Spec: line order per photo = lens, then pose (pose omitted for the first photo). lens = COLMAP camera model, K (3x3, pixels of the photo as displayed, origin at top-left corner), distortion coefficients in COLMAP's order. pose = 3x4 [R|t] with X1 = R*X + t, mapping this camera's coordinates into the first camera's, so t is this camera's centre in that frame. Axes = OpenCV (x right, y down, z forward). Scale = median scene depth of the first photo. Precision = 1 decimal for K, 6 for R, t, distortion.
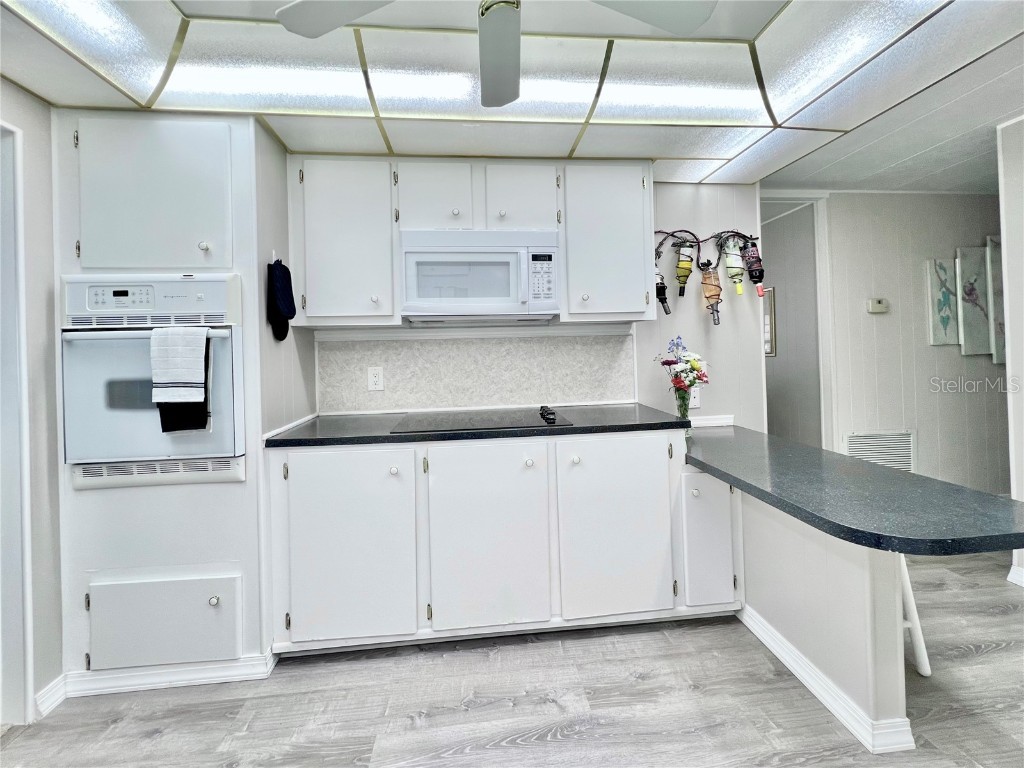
lens RADIAL K [[449.5, 0, 491.5], [0, 449.5, 350.1], [0, 0, 1]] dist [-0.001016, -0.000566]
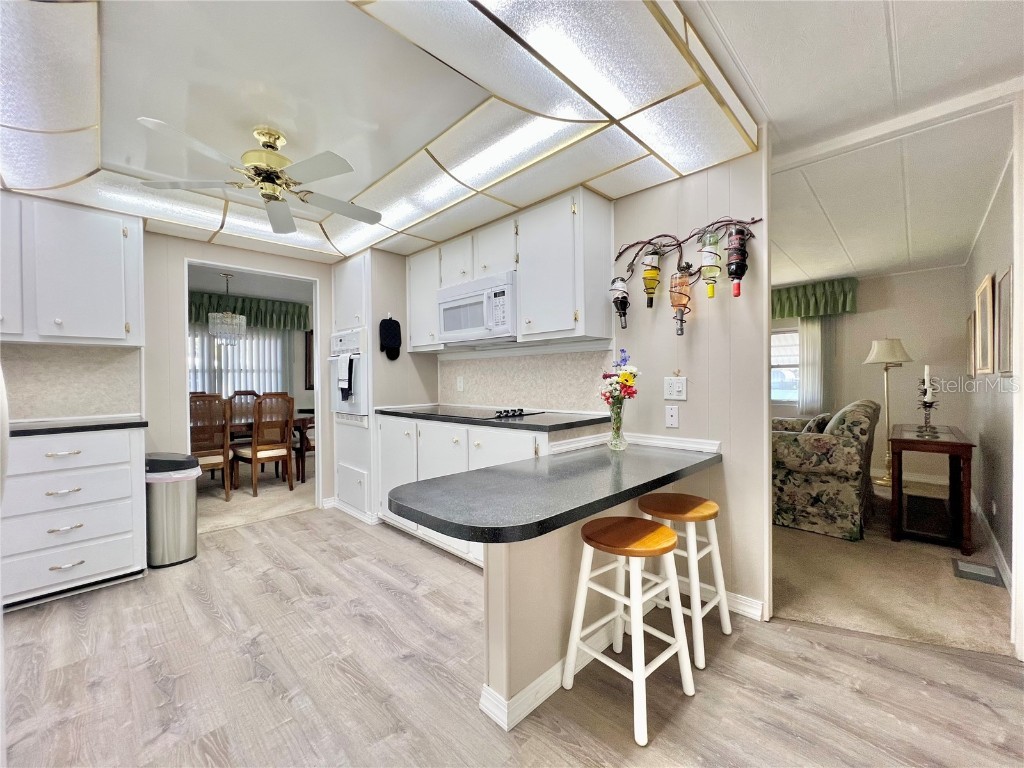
lens RADIAL K [[417.6, 0, 506.2], [0, 417.6, 383.1], [0, 0, 1]] dist [-0.001676, 0.000589]
pose [[0.624532, 0.029723, -0.780433, 1.085649], [-0.003953, 0.999383, 0.034898, 0.011662], [0.780989, -0.018710, 0.624265, 0.247604]]
